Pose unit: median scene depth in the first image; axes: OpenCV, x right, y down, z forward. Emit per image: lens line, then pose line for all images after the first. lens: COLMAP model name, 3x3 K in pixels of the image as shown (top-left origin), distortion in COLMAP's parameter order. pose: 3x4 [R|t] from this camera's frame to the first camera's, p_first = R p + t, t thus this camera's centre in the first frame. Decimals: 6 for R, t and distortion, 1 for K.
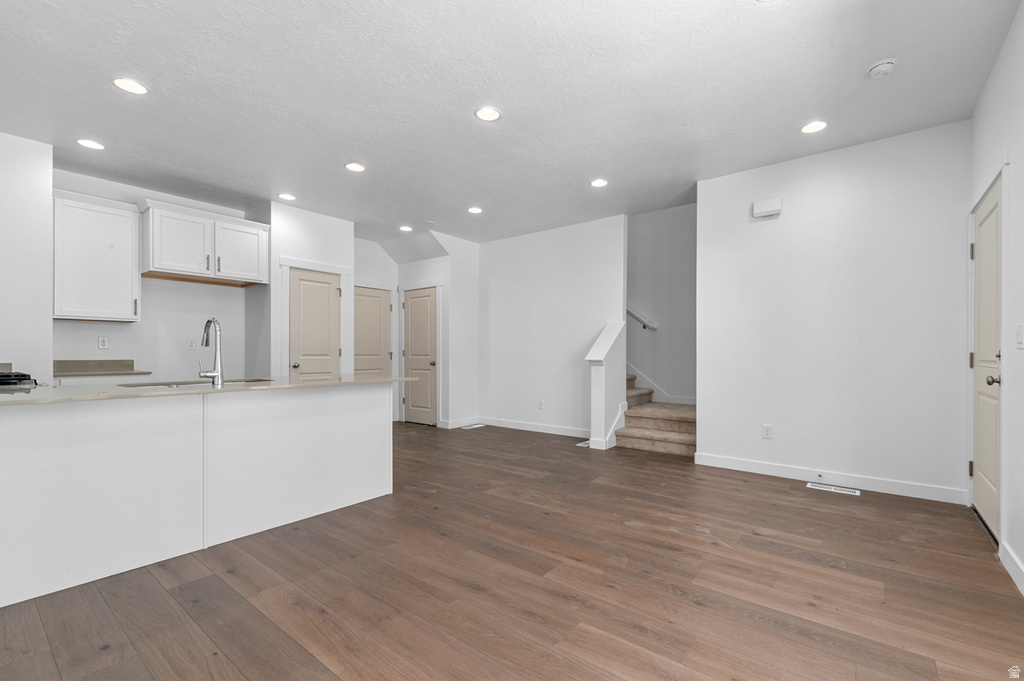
lens RADIAL K [[444.0, 0, 517.5], [0, 444.0, 358.5], [0, 0, 1]] dist [0.028664, -0.016417]
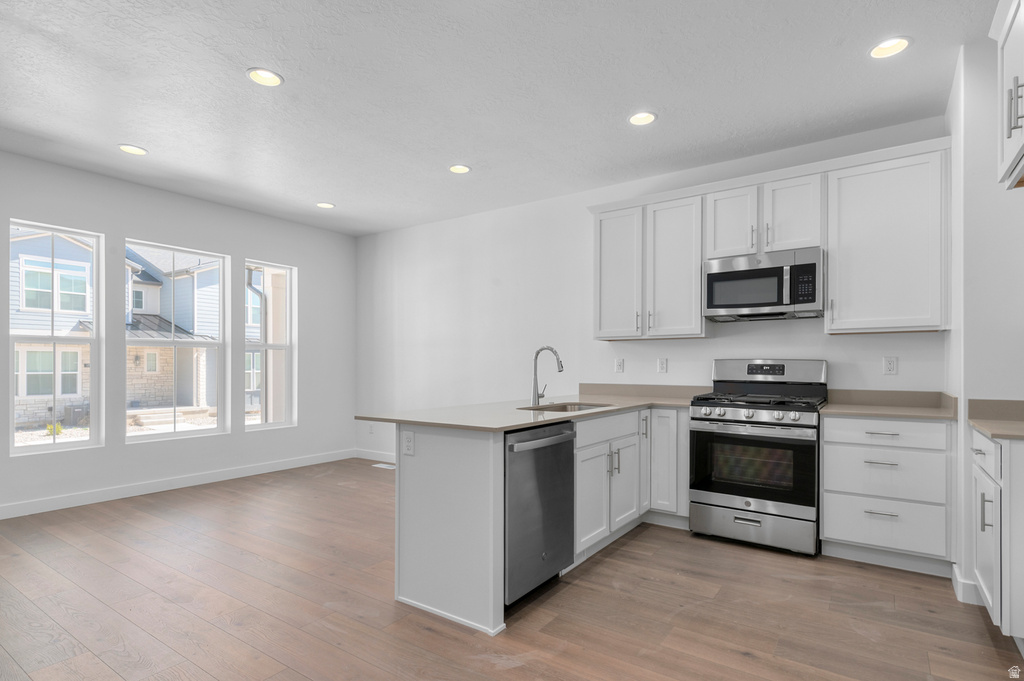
lens RADIAL K [[519.6, 0, 514.5], [0, 519.6, 361.7], [0, 0, 1]] dist [0.020209, -0.000403]
pose [[-0.998116, -0.003786, -0.061236, -0.439419], [-0.004405, 0.999941, 0.009973, -0.054675], [0.061195, 0.010224, -0.998073, 1.907486]]
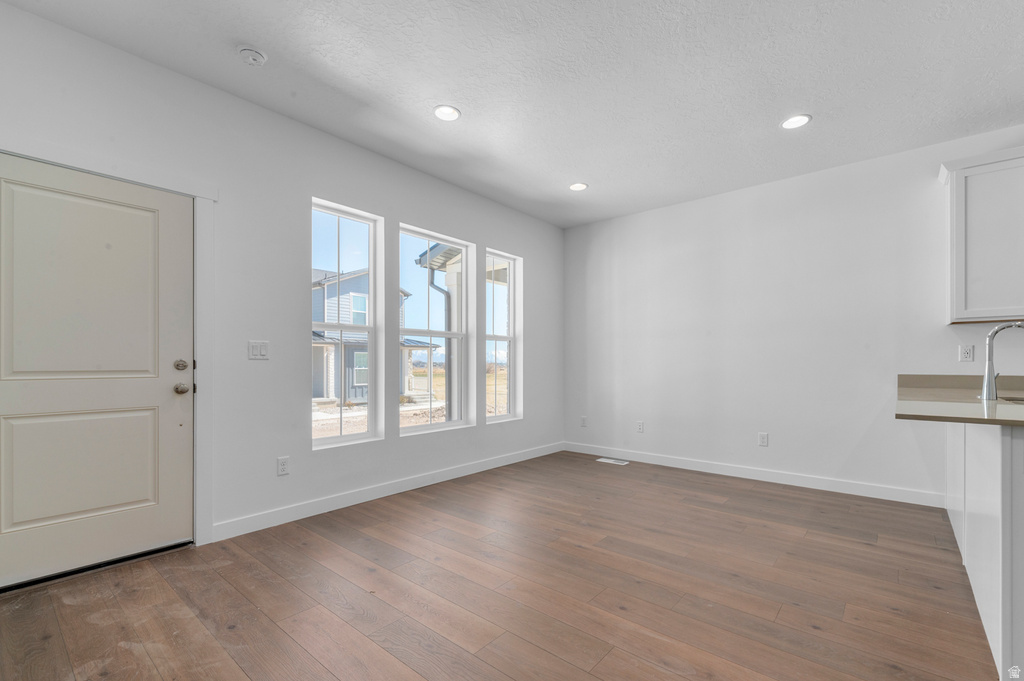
lens RADIAL K [[444.0, 0, 517.5], [0, 444.0, 358.5], [0, 0, 1]] dist [0.028664, -0.016417]
pose [[-0.999483, -0.001923, 0.032100, 0.189383], [-0.001792, 0.999990, 0.004090, -0.020679], [-0.032107, 0.004031, -0.999476, 1.567870]]
